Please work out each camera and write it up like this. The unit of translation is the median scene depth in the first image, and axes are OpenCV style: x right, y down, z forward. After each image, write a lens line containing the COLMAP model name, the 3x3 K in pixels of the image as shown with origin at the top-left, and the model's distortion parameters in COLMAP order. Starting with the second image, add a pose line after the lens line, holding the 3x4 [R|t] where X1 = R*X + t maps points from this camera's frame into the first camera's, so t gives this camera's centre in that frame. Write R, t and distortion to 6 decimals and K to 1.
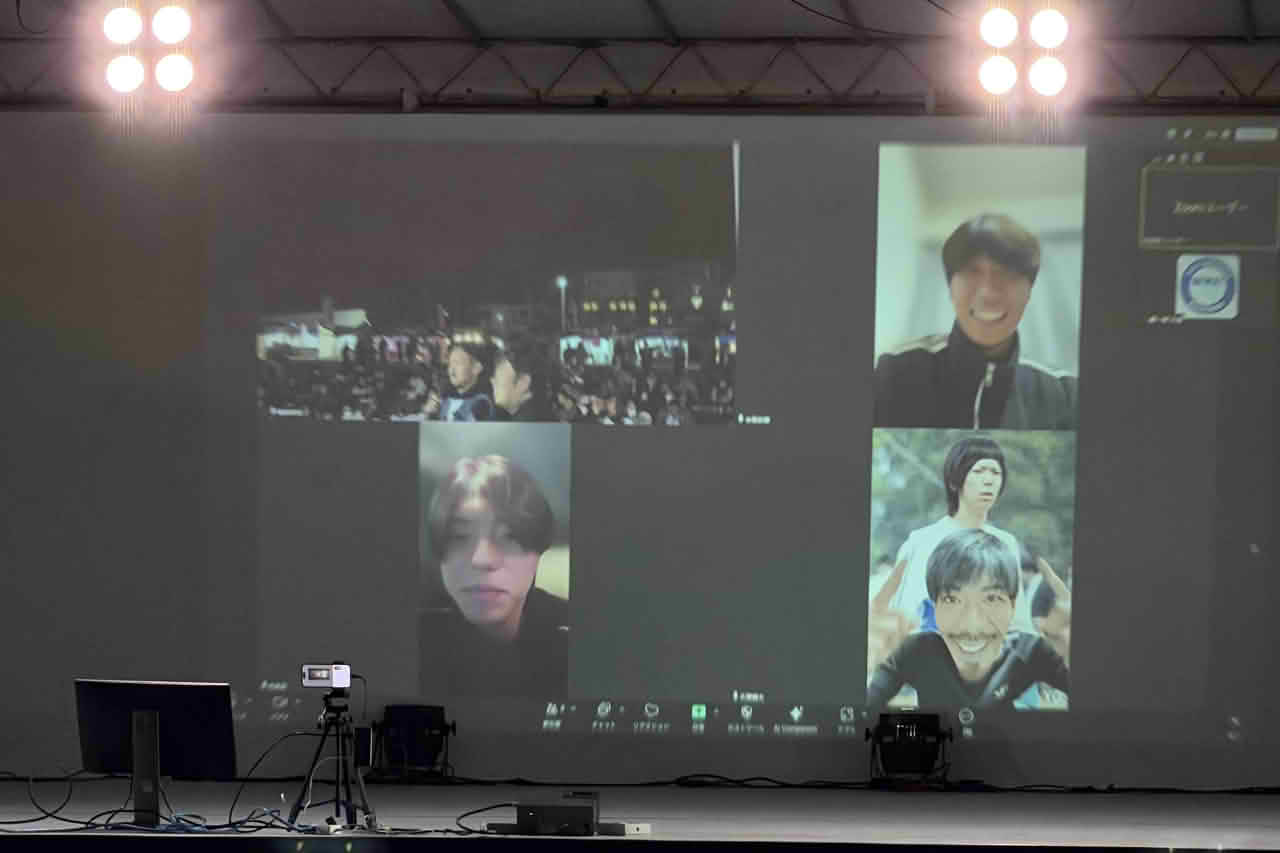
lens RADIAL K [[7467.3, 0, 640.0], [0, 7467.3, 426.5], [0, 0, 1]] dist [0.034782, -9.815499]
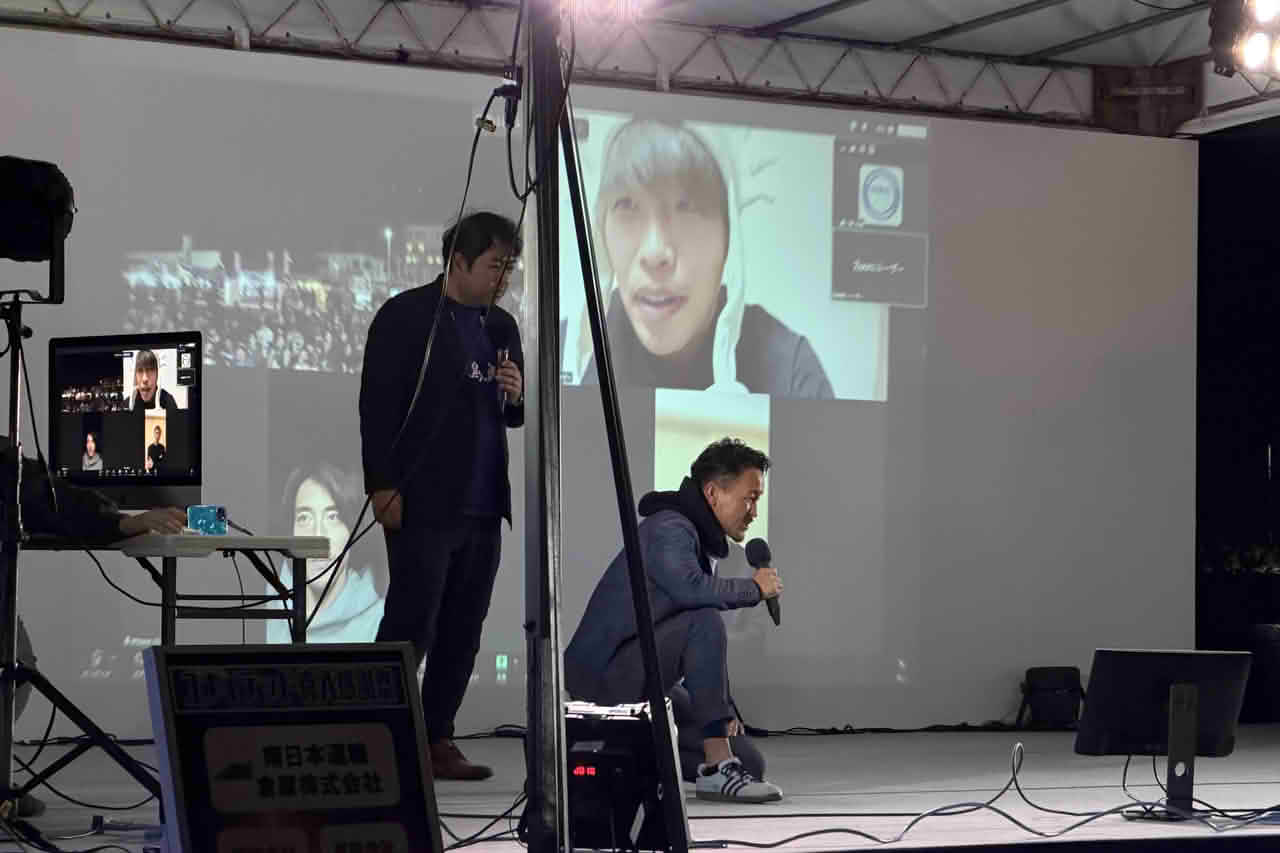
lens RADIAL K [[4188.4, 0, 493.0], [0, 4188.4, 425.7], [0, 0, 1]] dist [0.619288, -21.315875]
pose [[0.751361, 0.022608, 0.659504, -0.372426], [-0.018588, 0.999741, -0.013094, 0.013543], [-0.659630, -0.002420, 0.751587, 0.573255]]
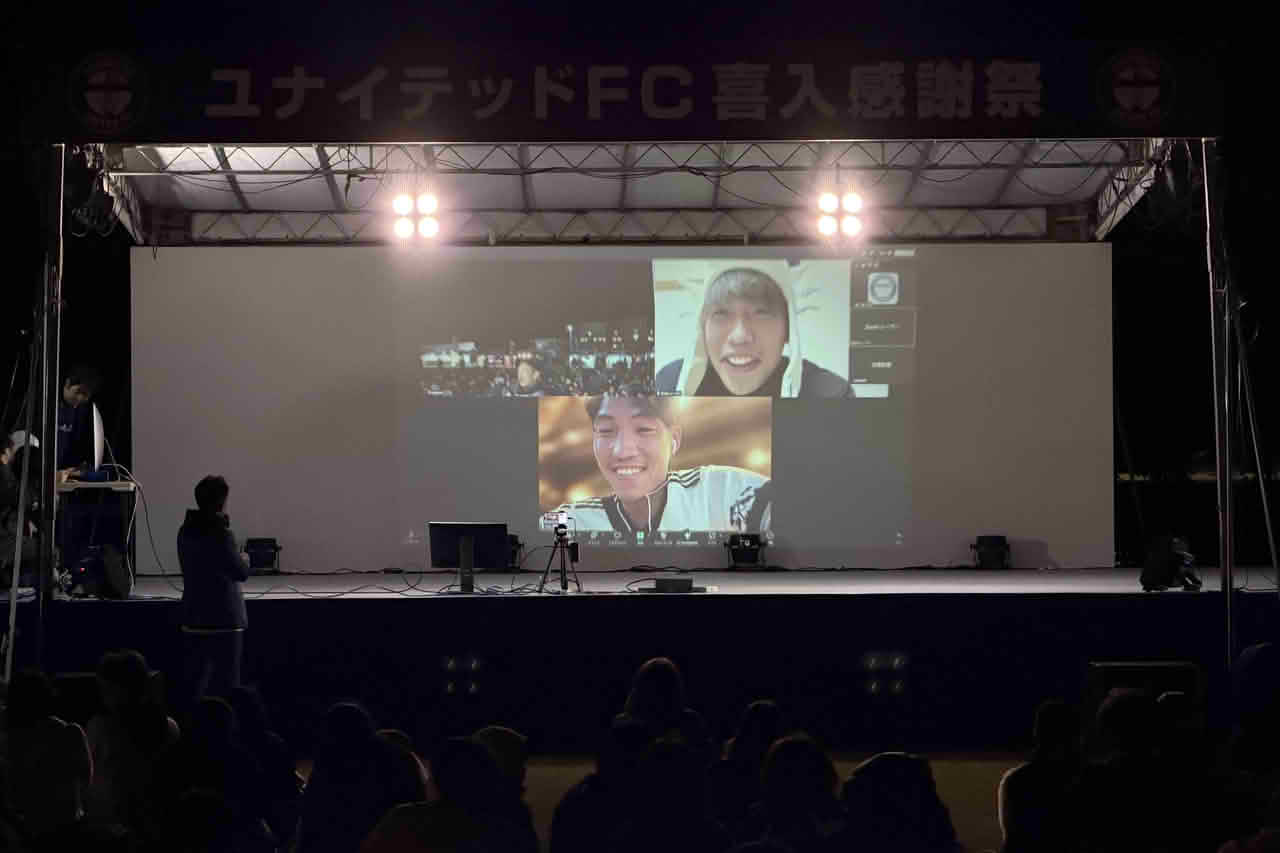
lens RADIAL K [[3745.9, 0, 640.0], [0, 3745.9, 426.5], [0, 0, 1]] dist [0.117216, 1.737914]
pose [[0.991440, -0.013906, 0.129822, -0.126770], [0.013096, 0.999889, 0.007091, 0.000755], [-0.129907, -0.005330, 0.991512, -0.026939]]
